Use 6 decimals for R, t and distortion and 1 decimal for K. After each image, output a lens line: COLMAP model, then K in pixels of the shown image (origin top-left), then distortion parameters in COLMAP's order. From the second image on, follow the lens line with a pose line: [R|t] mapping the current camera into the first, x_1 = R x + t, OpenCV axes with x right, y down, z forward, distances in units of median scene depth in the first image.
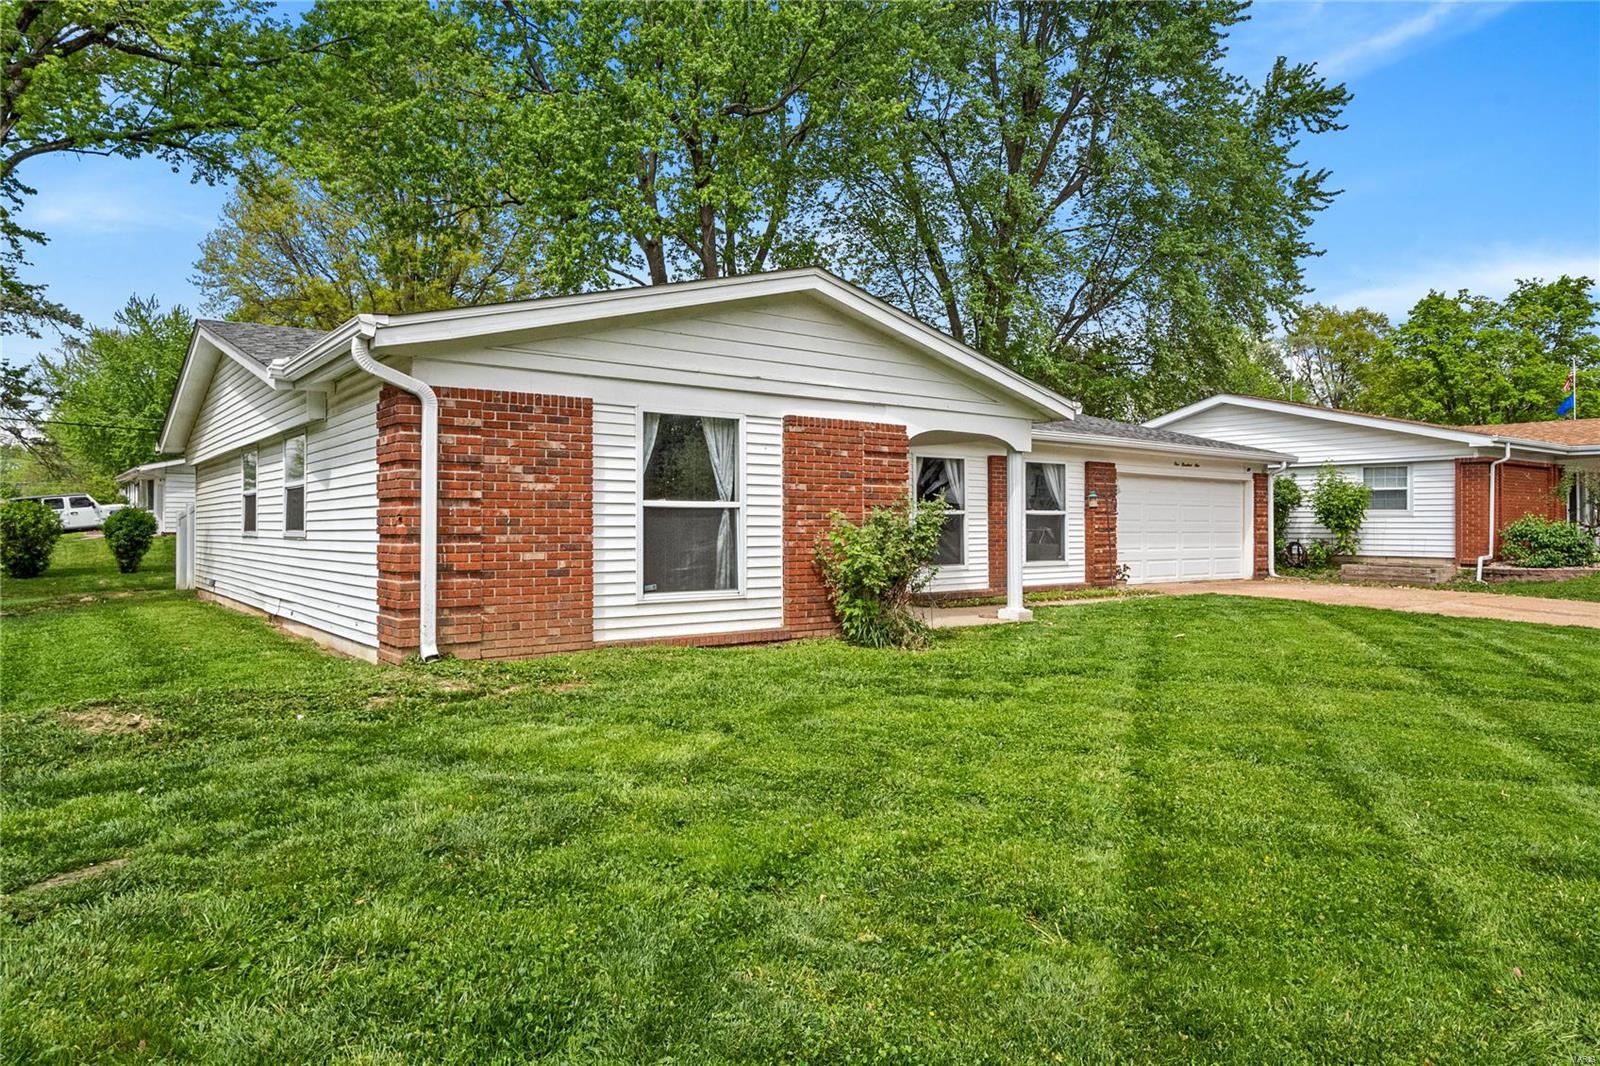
lens RADIAL K [[1006.1, 0, 801.6], [0, 1006.1, 527.9], [0, 0, 1]] dist [0.003989, 0.000080]
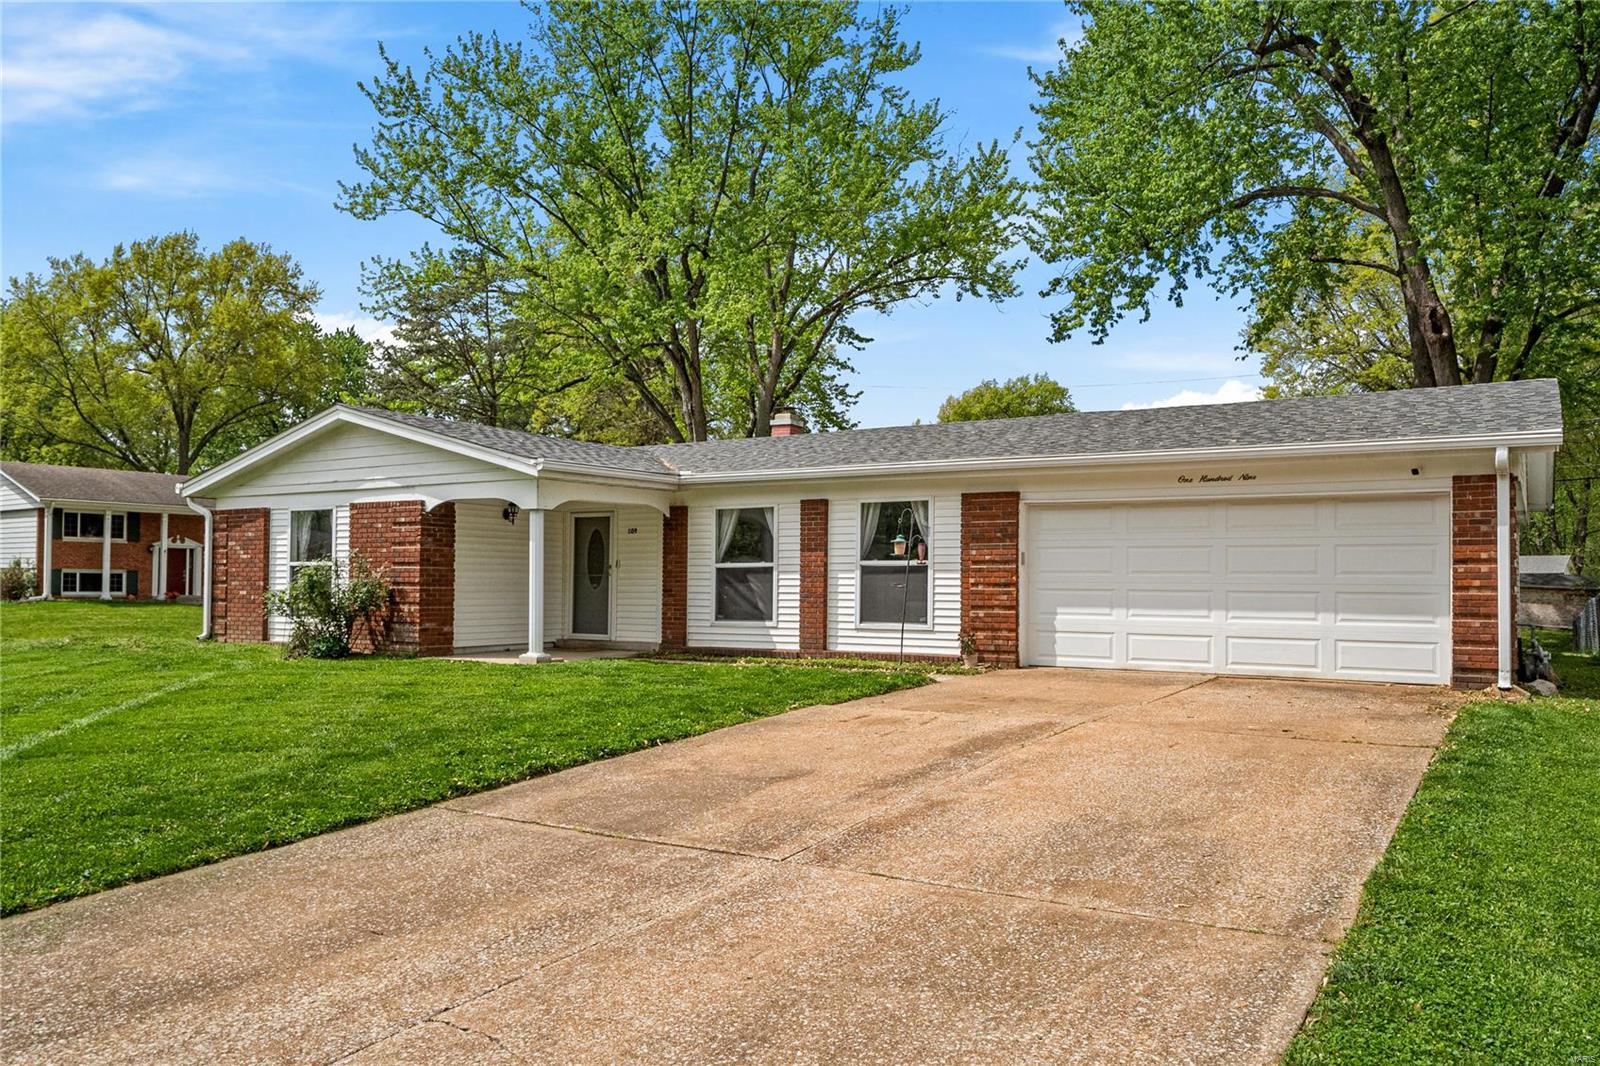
lens RADIAL K [[1185.7, 0, 801.0], [0, 1185.7, 538.0], [0, 0, 1]] dist [-0.012402, -0.001320]
pose [[0.343573, -0.033424, -0.938531, 1.531214], [-0.007526, 0.999236, -0.038341, 0.002381], [0.939096, 0.020236, 0.343059, 0.837364]]
